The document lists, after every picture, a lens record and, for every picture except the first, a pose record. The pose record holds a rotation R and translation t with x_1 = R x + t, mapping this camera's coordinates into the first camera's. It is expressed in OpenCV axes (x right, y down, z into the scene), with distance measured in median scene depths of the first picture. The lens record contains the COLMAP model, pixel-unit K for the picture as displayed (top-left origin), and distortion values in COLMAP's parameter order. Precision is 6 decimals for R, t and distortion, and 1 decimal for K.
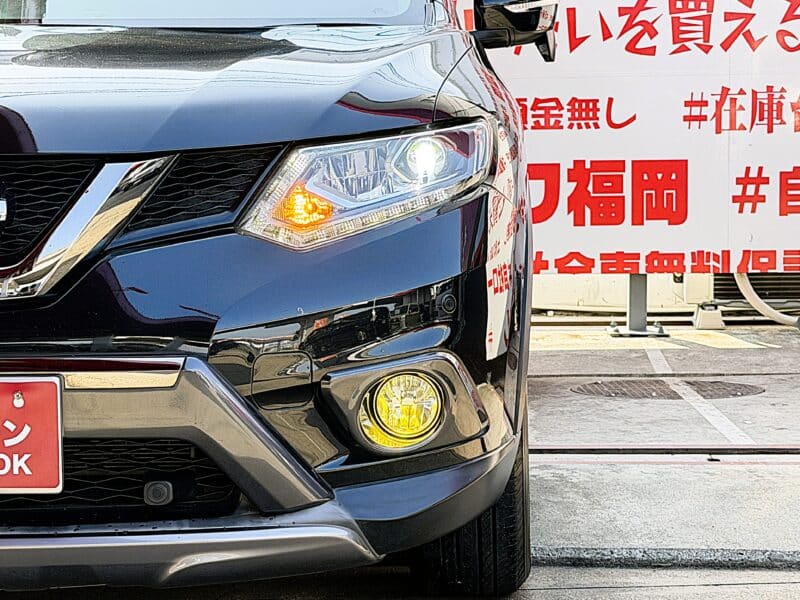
lens RADIAL K [[1876.0, 0, 400.0], [0, 1876.0, 300.0], [0, 0, 1]] dist [0.029380, 0.639992]
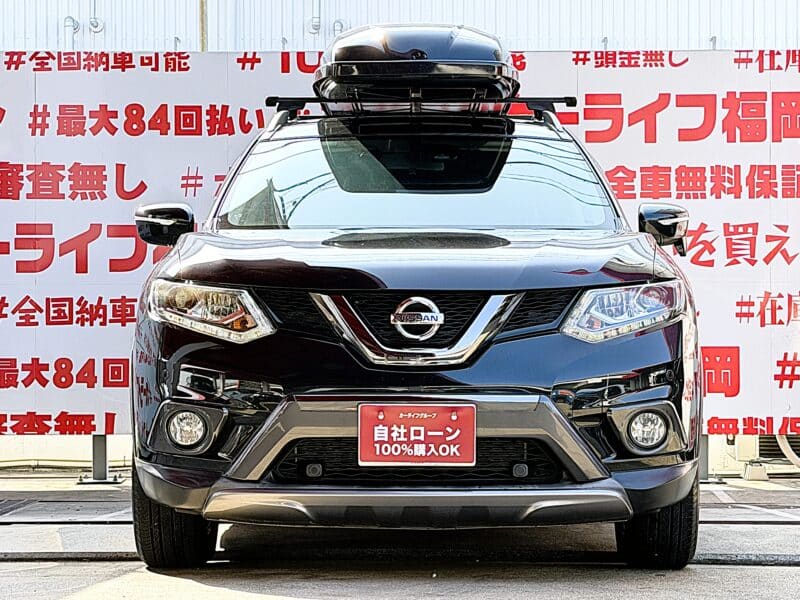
lens RADIAL K [[1876.0, 0, 400.0], [0, 1876.0, 300.0], [0, 0, 1]] dist [0.029380, 0.639992]
pose [[0.999945, 0.010010, 0.003025, -0.086591], [-0.009562, 0.992352, -0.123069, 0.056018], [-0.004234, 0.123033, 0.992394, -0.295746]]
